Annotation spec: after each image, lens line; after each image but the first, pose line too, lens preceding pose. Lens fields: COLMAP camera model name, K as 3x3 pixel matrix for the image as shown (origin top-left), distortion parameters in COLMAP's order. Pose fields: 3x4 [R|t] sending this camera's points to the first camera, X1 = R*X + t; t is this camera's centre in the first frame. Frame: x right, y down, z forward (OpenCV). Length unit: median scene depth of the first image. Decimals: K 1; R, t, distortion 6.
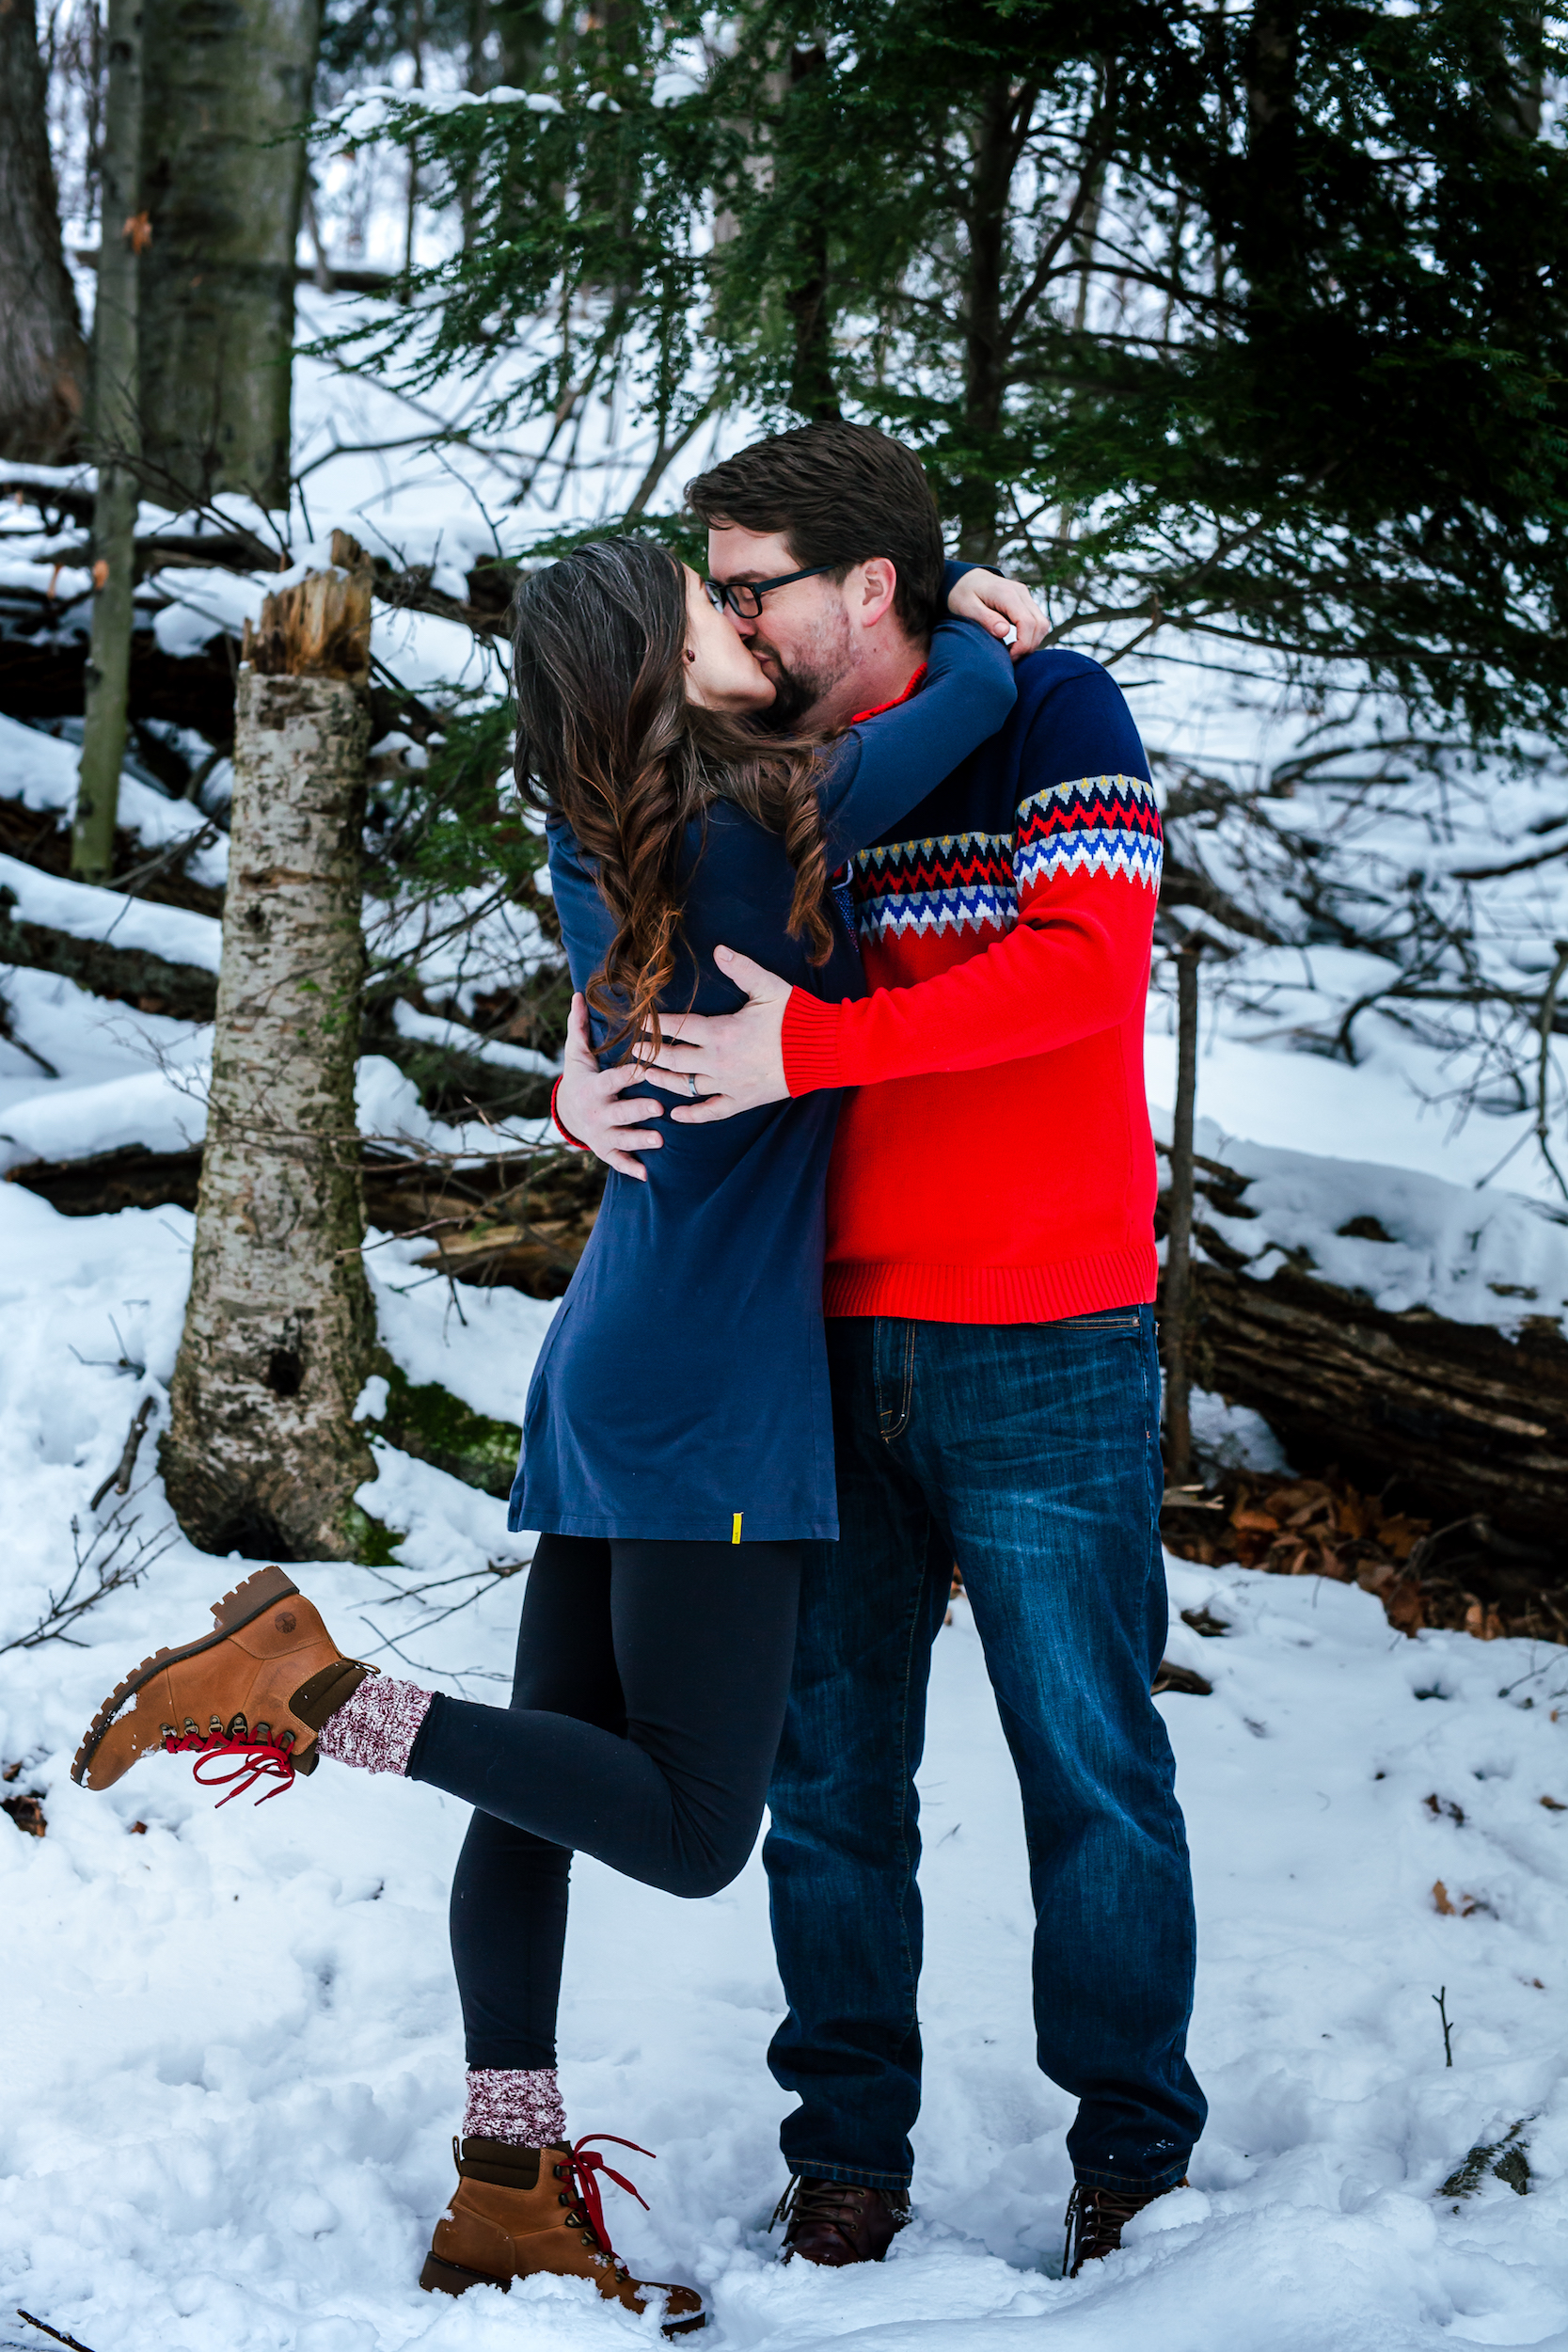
lens RADIAL K [[3374.6, 0, 784.0], [0, 3374.6, 1176.0], [0, 0, 1]] dist [-0.006095, 0.059411]
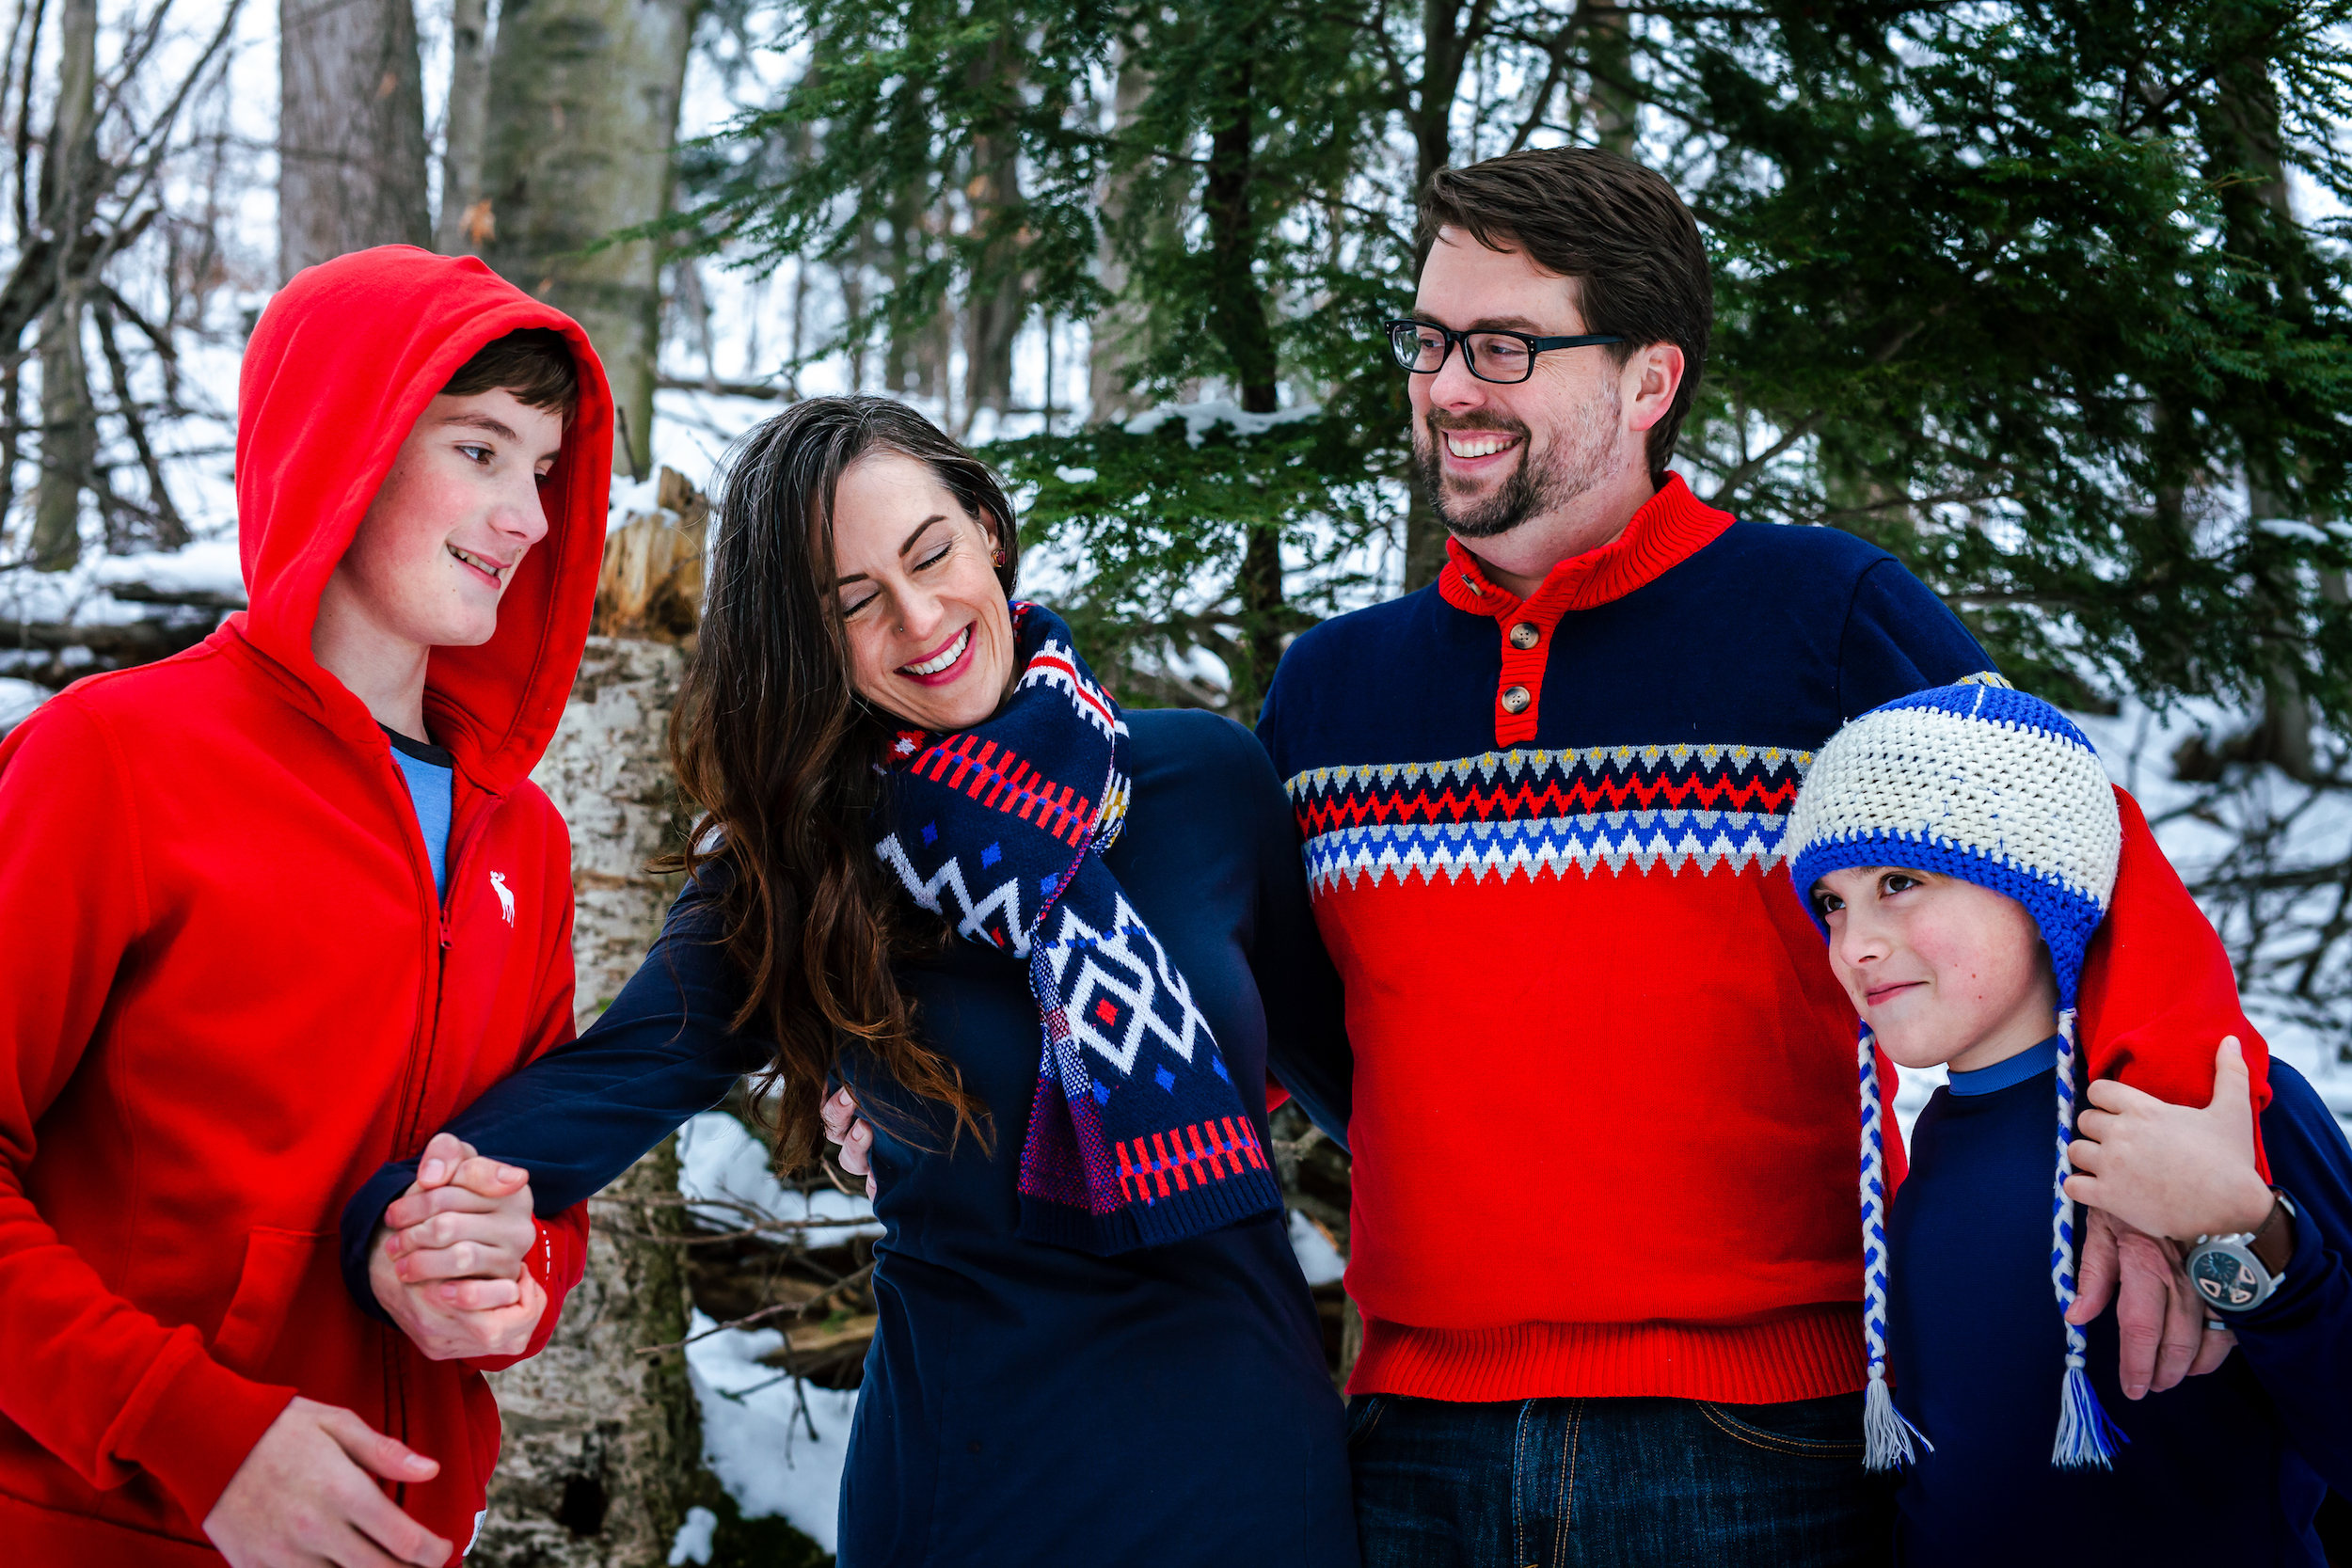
lens RADIAL K [[3156.7, 0, 1176.0], [0, 3156.7, 784.0], [0, 0, 1]] dist [0.004309, -0.015360]
pose [[0.999939, -0.007994, 0.007601, -0.013150], [0.009053, 0.988432, -0.151393, 0.004501], [-0.006303, 0.151452, 0.988444, 0.241242]]
